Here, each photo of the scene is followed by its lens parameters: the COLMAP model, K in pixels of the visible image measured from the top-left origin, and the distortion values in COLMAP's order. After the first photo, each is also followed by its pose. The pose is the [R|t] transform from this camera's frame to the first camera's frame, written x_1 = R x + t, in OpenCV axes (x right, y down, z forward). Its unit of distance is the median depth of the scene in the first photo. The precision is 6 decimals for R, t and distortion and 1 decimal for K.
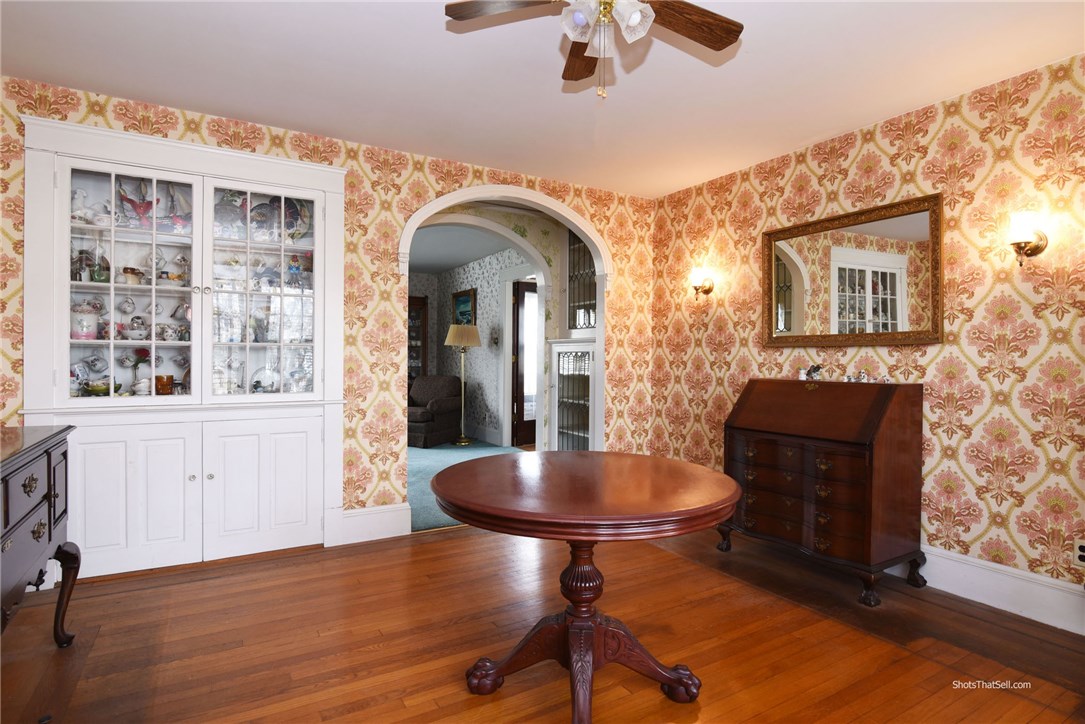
lens RADIAL K [[569.1, 0, 535.9], [0, 569.1, 361.7], [0, 0, 1]] dist [0.003545, -0.002128]
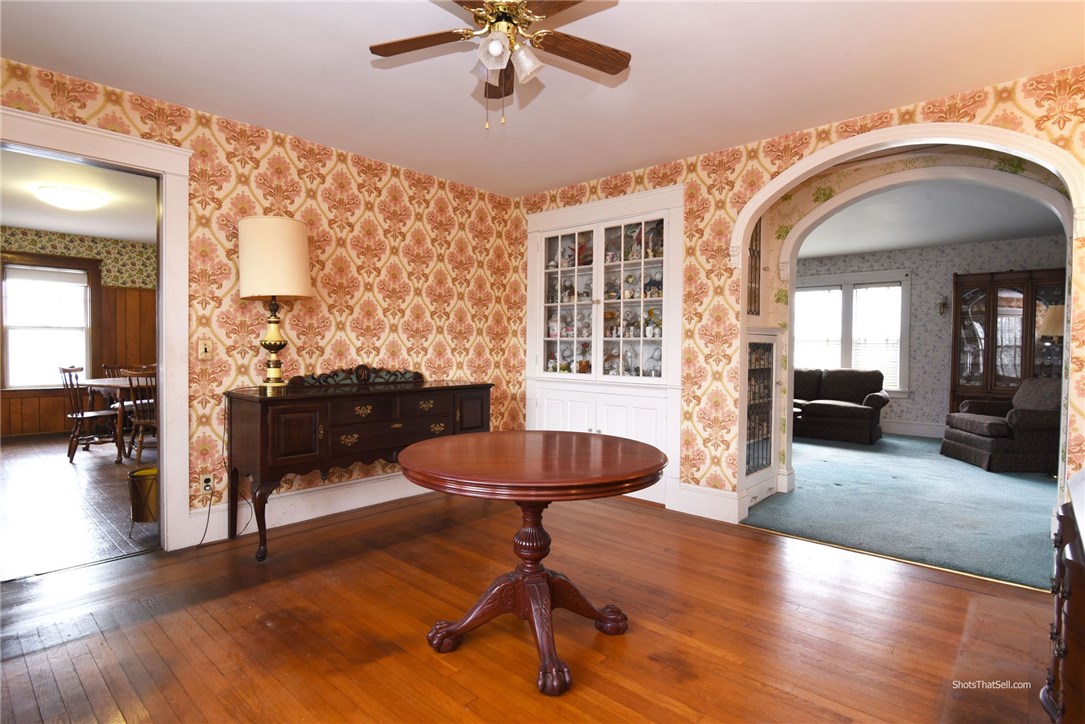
lens RADIAL K [[569.1, 0, 538.6], [0, 569.1, 362.2], [0, 0, 1]] dist [0.003545, -0.002128]
pose [[0.299553, 0.021546, -0.953836, 0.662685], [-0.015416, 0.999724, 0.017741, 0.003119], [0.953955, 0.009390, 0.299803, 0.376997]]
